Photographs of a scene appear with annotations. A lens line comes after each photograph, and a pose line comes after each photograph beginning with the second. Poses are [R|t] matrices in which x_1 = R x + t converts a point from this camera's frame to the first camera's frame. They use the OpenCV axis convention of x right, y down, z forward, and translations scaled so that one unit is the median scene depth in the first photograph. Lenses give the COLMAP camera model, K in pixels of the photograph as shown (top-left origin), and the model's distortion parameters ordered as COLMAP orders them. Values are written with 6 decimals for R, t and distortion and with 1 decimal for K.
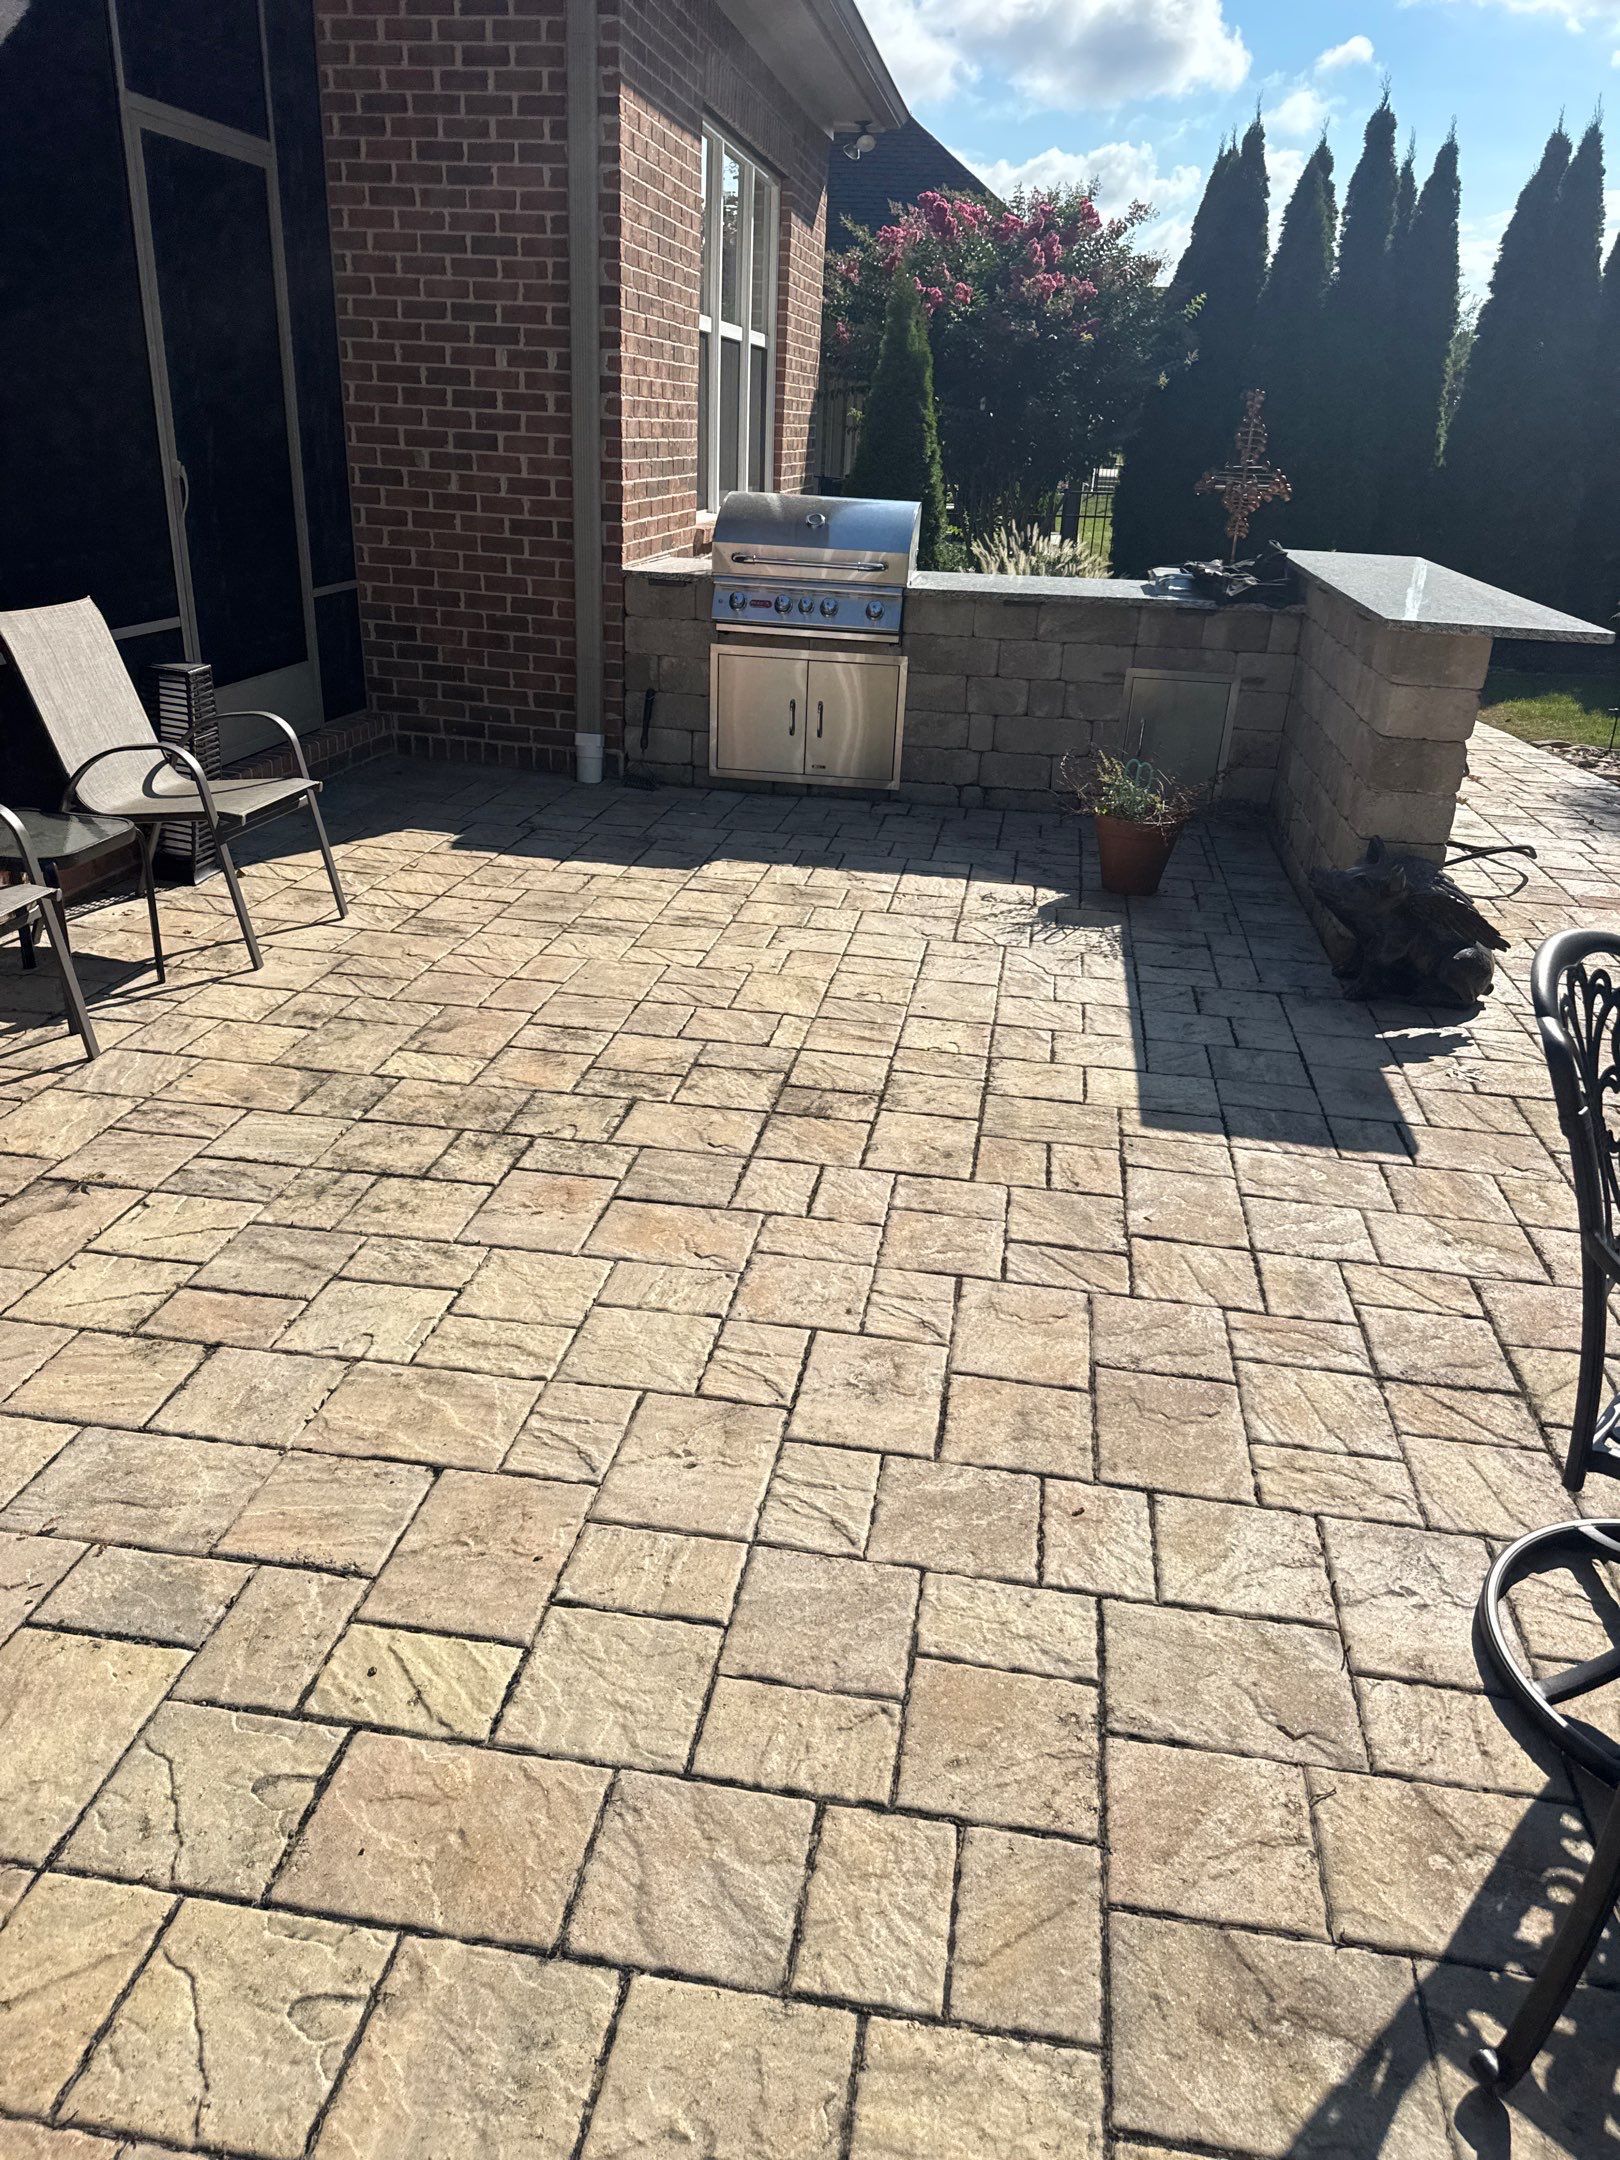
lens RADIAL K [[1553.5, 0, 825.3], [0, 1553.5, 1085.0], [0, 0, 1]] dist [0.110701, -0.171860]
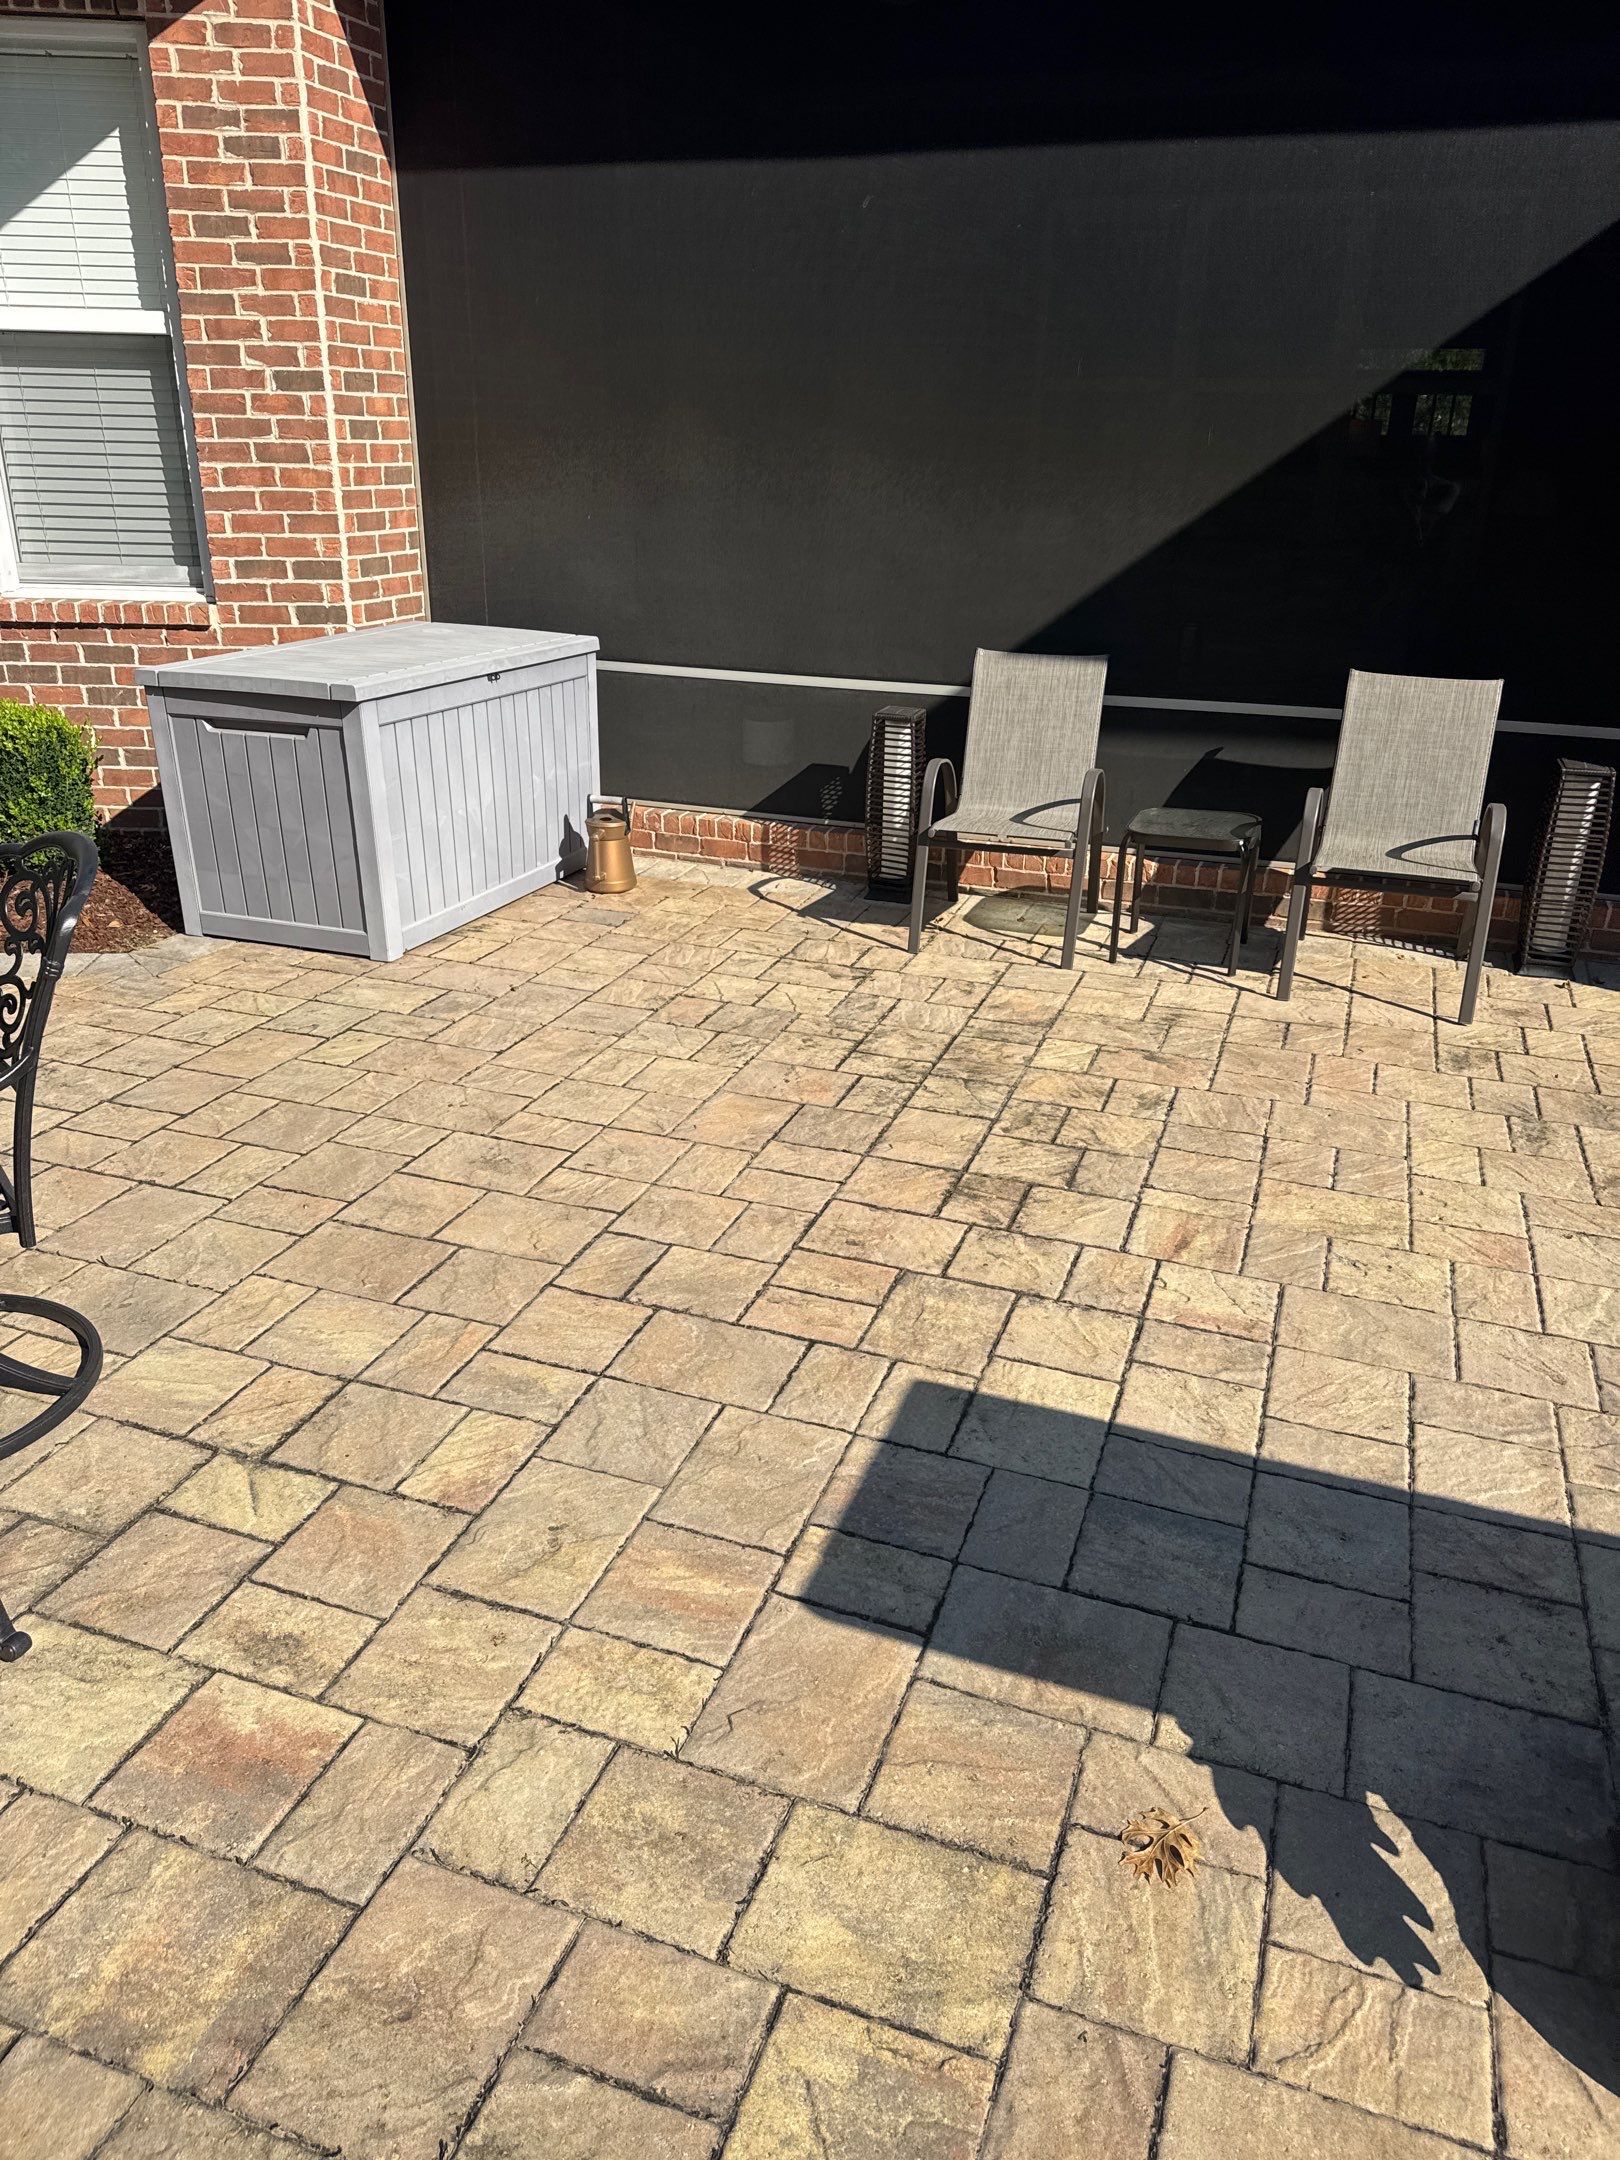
lens RADIAL K [[1499.9, 0, 810.0], [0, 1499.9, 1080.0], [0, 0, 1]] dist [0.051929, -0.050155]
pose [[-0.205486, 0.329808, -0.921413, 0.811934], [-0.406118, 0.827877, 0.386896, -0.346447], [0.890418, 0.453704, -0.036176, 0.866068]]
